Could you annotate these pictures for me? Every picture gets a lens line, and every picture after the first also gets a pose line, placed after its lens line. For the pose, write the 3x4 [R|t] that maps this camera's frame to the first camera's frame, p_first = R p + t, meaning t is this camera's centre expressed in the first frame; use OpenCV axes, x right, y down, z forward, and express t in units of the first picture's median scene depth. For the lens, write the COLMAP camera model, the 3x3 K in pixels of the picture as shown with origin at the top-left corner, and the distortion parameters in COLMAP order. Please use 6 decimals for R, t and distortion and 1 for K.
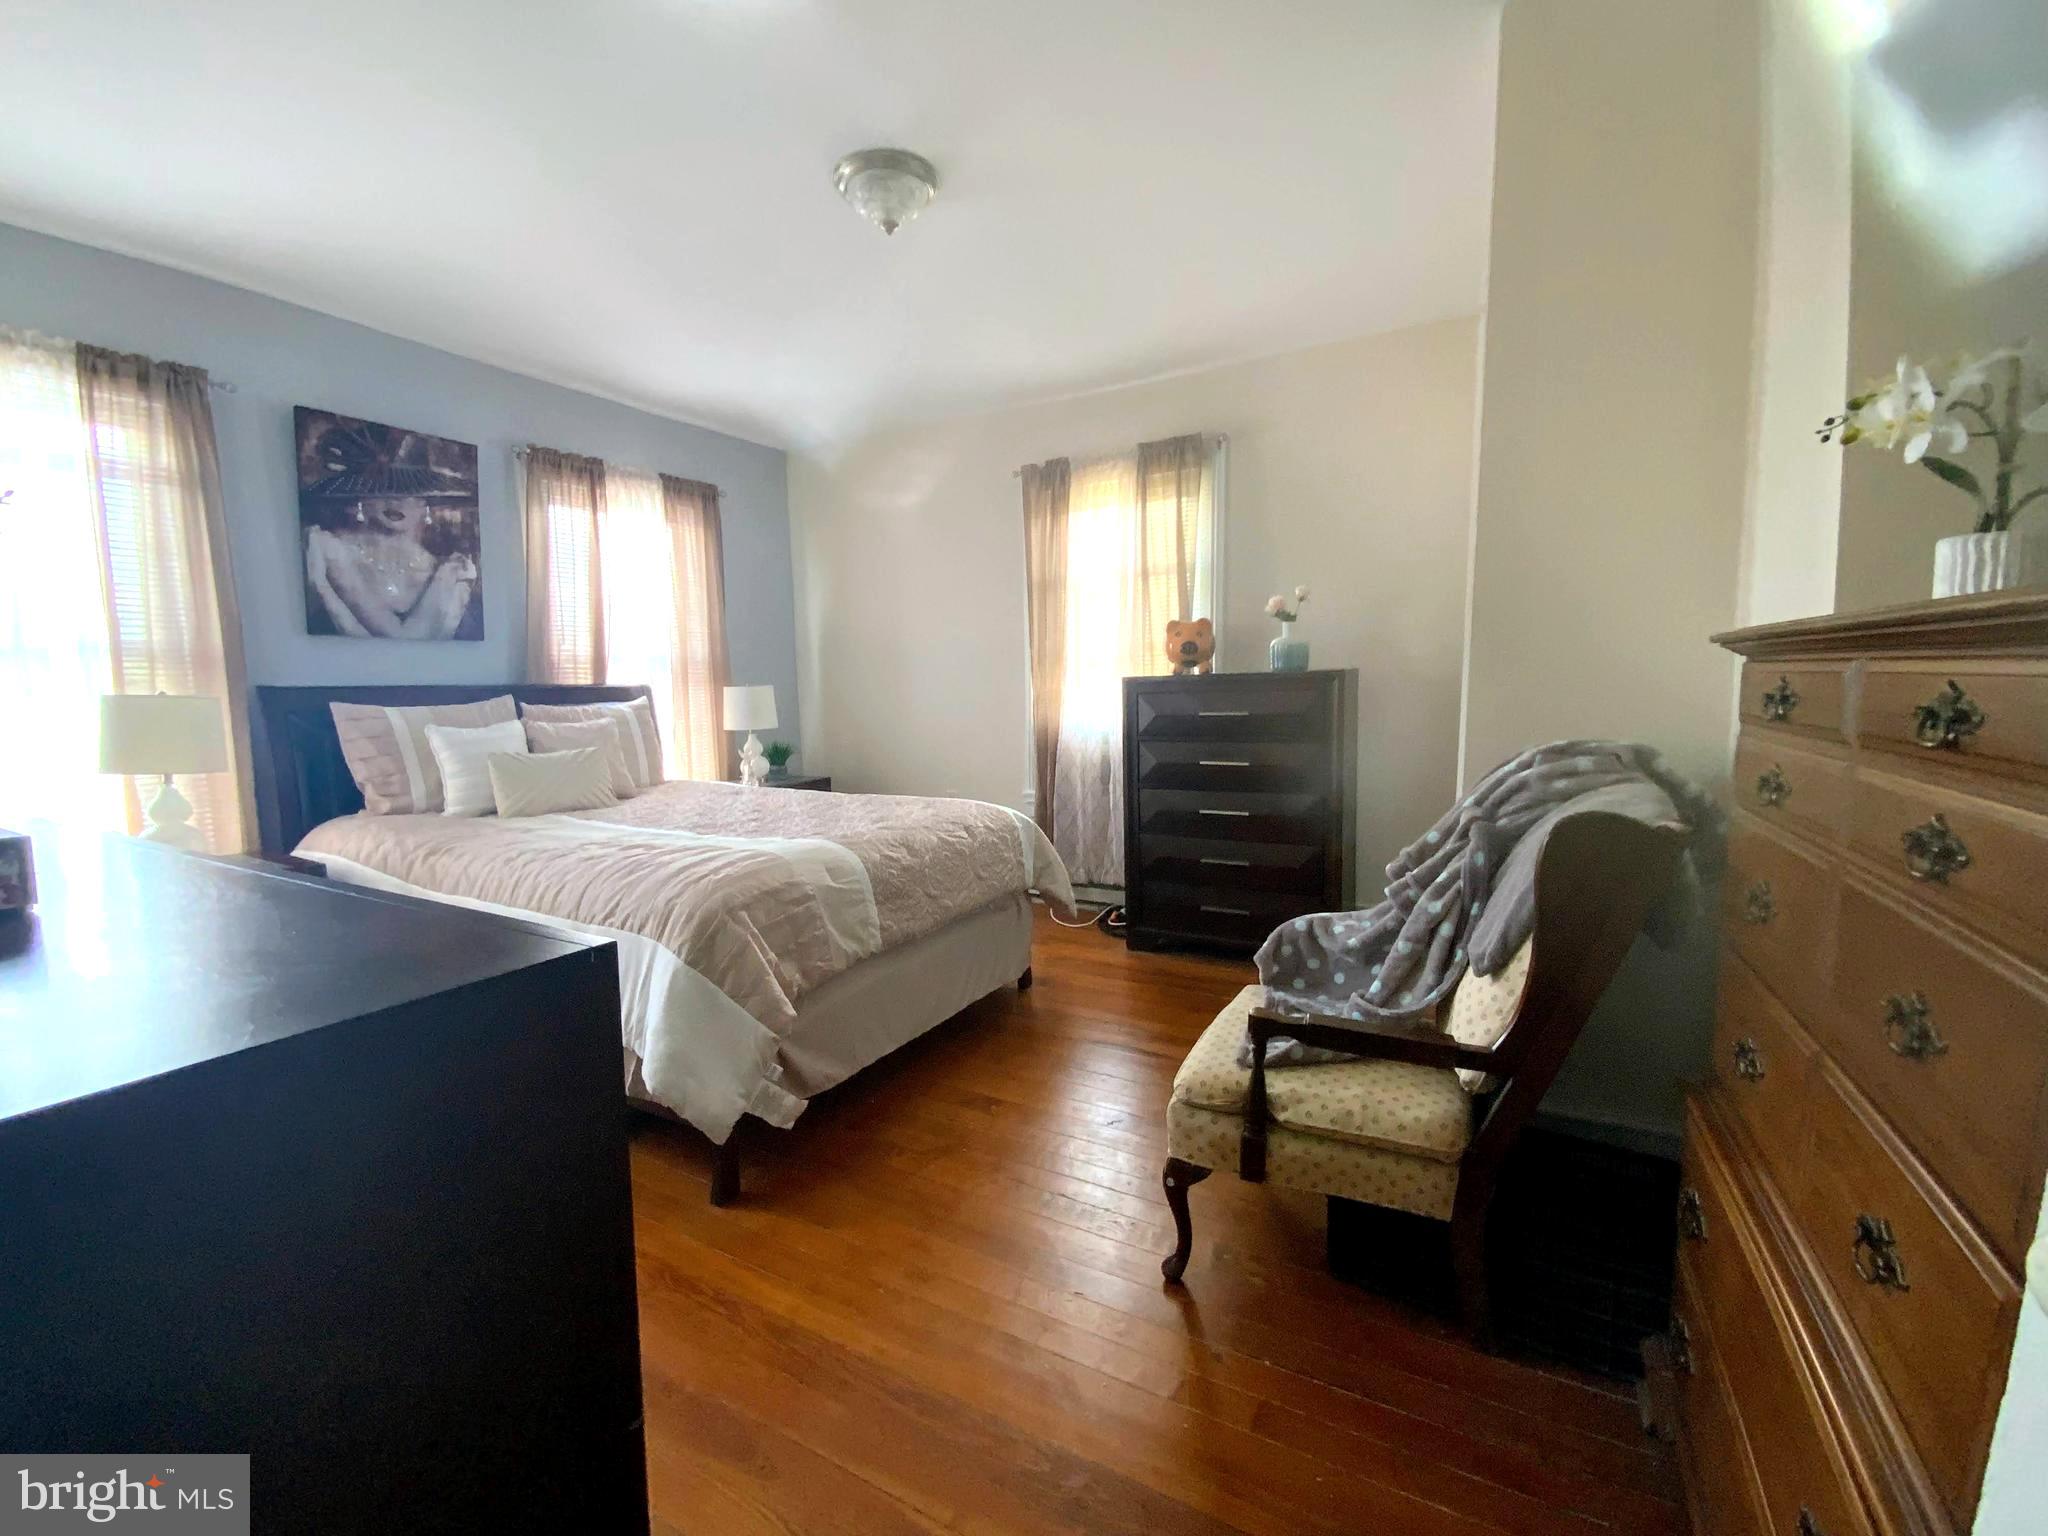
lens RADIAL K [[834.2, 0, 1014.3], [0, 834.2, 767.8], [0, 0, 1]] dist [-0.000790, -0.006142]
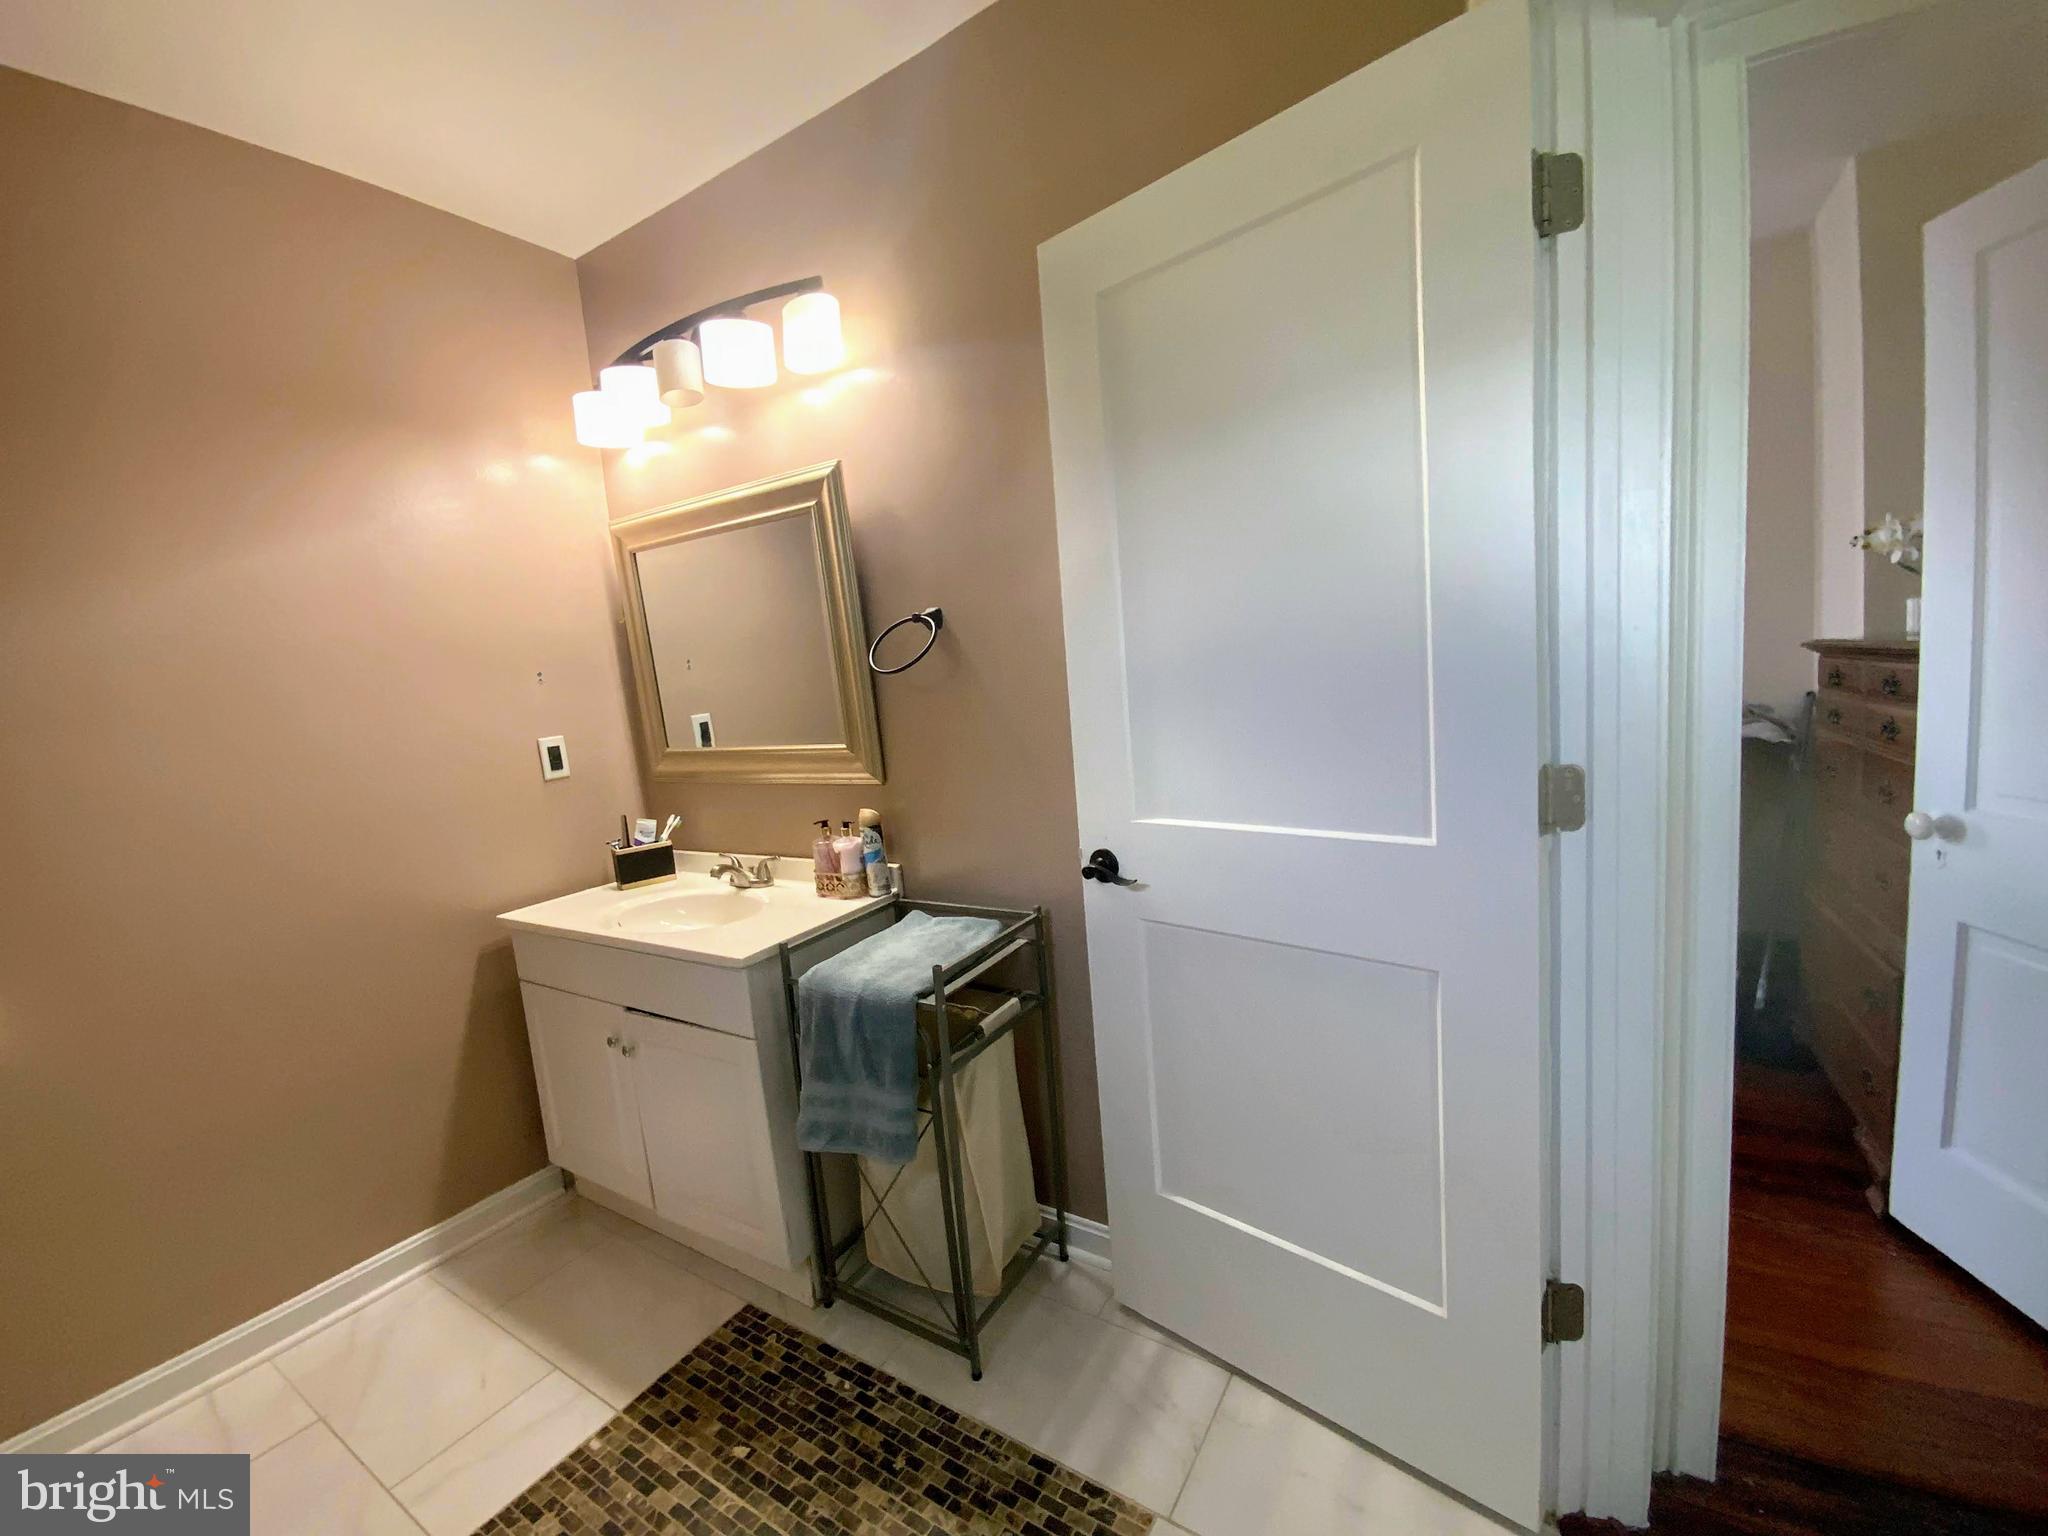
lens RADIAL K [[834.2, 0, 1017.3], [0, 834.2, 771.9], [0, 0, 1]] dist [-0.000790, -0.006142]
pose [[0.997017, -0.057731, -0.051231, -1.075744], [0.058092, 0.998296, 0.005574, 0.034318], [0.050822, -0.008533, 0.998671, -1.225936]]
